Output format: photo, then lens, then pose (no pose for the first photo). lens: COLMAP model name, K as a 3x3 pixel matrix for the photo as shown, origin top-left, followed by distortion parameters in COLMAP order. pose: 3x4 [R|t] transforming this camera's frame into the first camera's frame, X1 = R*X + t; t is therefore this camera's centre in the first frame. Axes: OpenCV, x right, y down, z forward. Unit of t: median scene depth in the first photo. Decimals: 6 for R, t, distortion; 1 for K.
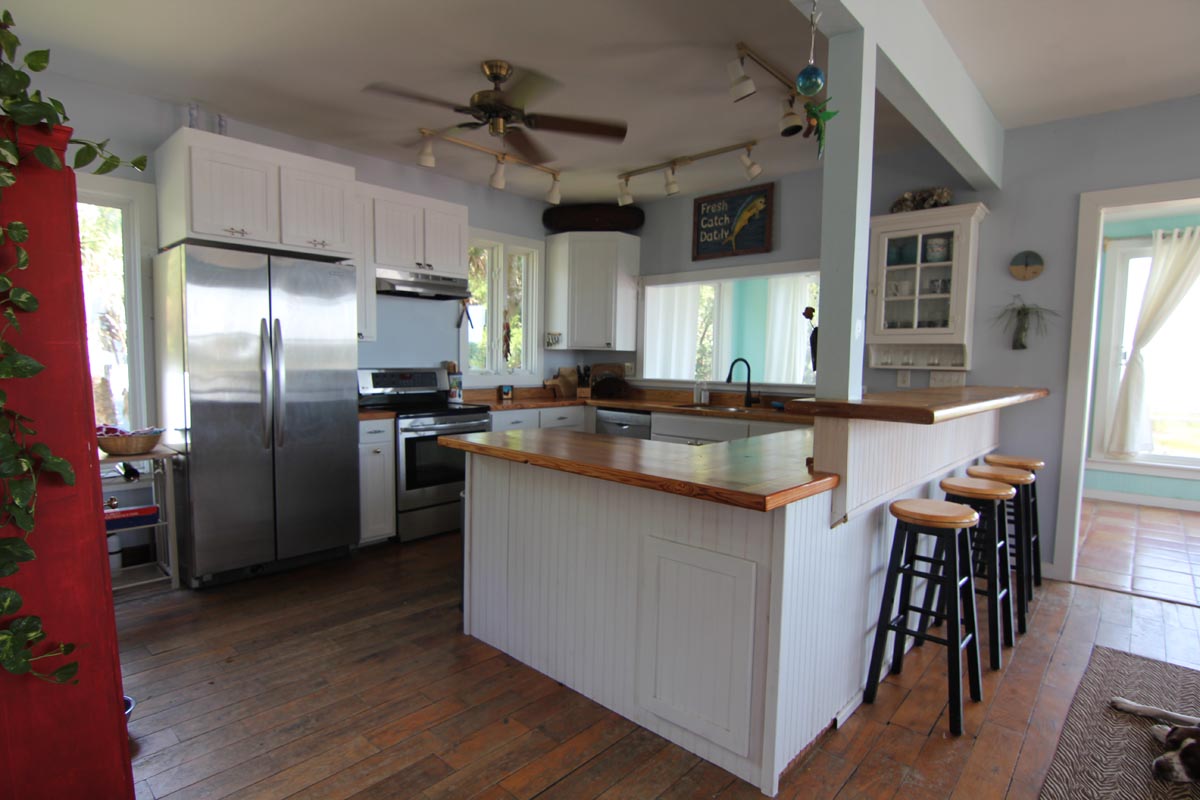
lens RADIAL K [[608.0, 0, 603.9], [0, 608.0, 408.2], [0, 0, 1]] dist [-0.008395, -0.008245]
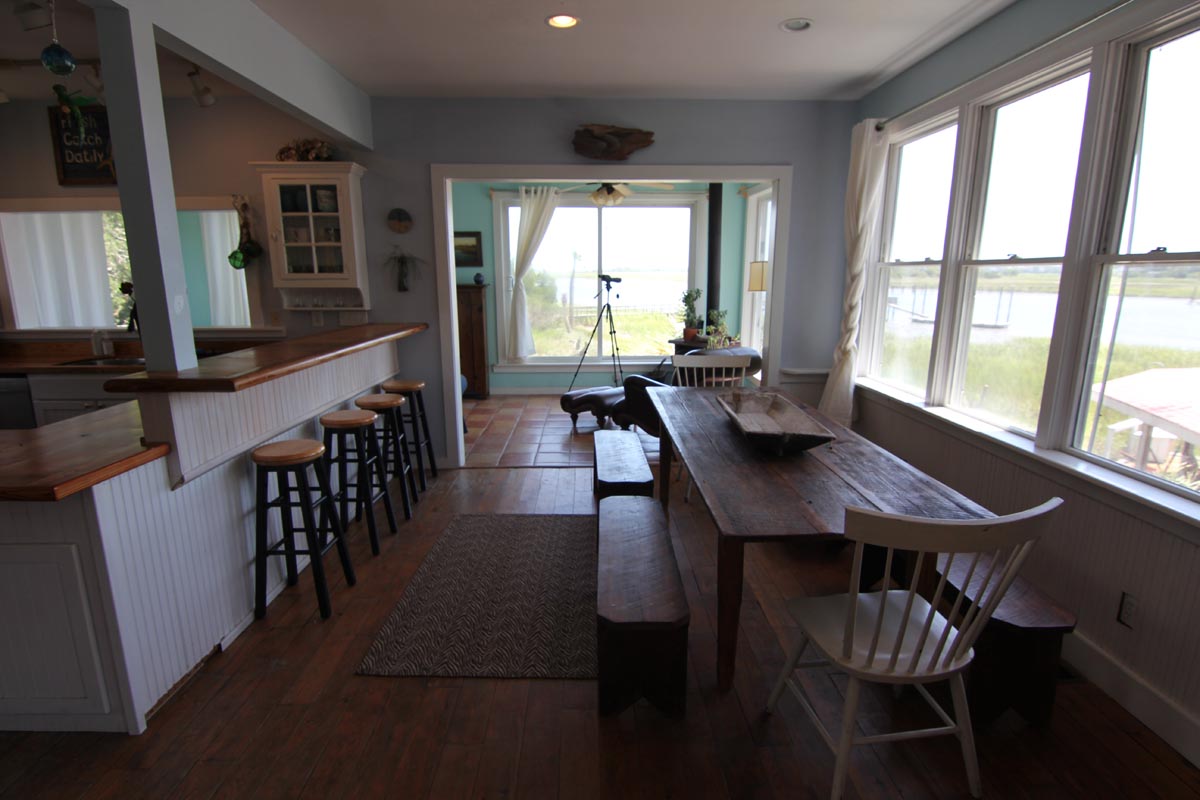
lens RADIAL K [[608.0, 0, 602.5], [0, 608.0, 411.8], [0, 0, 1]] dist [-0.008395, -0.008245]
pose [[0.726935, -0.164147, 0.666799, 0.114616], [0.062905, 0.982846, 0.173370, -0.042271], [-0.683819, -0.084084, 0.724791, -0.162300]]
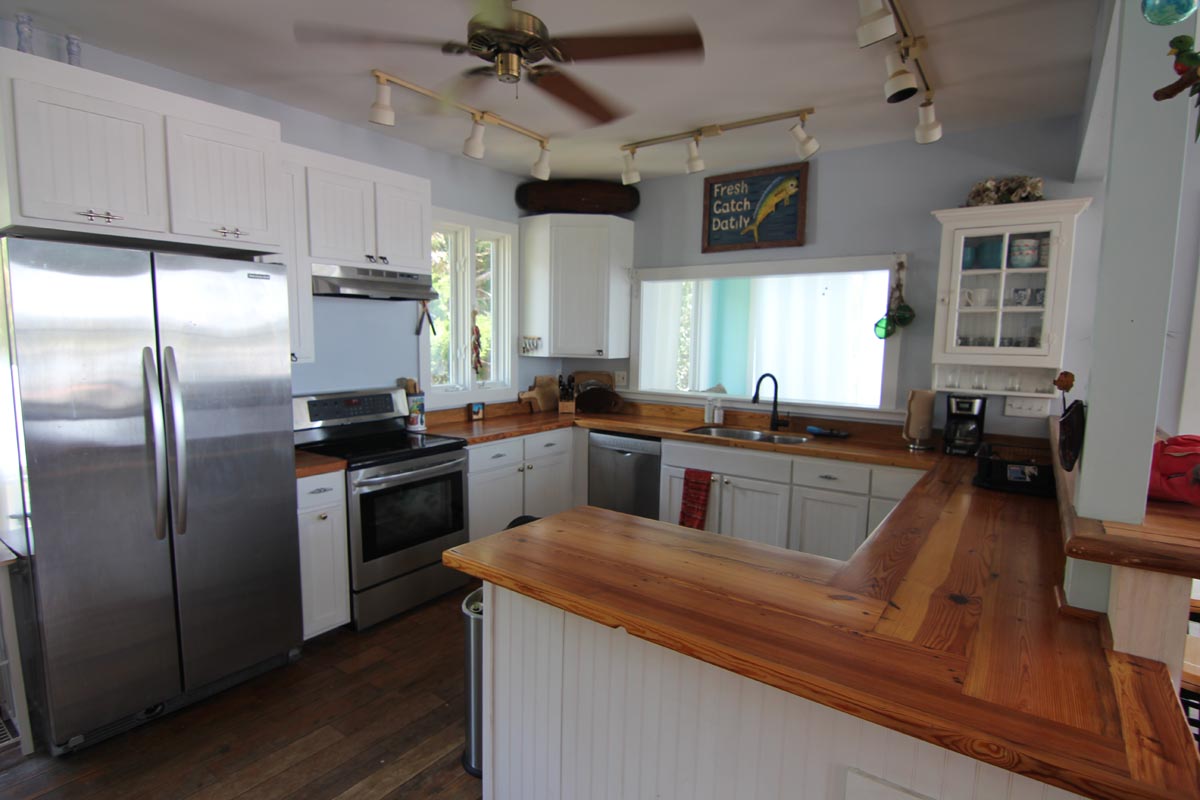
lens RADIAL K [[608.0, 0, 602.8], [0, 608.0, 407.6], [0, 0, 1]] dist [-0.008395, -0.008245]
pose [[0.992878, -0.014551, 0.118241, -0.118350], [0.009447, 0.999004, 0.043617, -0.087062], [-0.118758, -0.042189, 0.992027, 0.229989]]
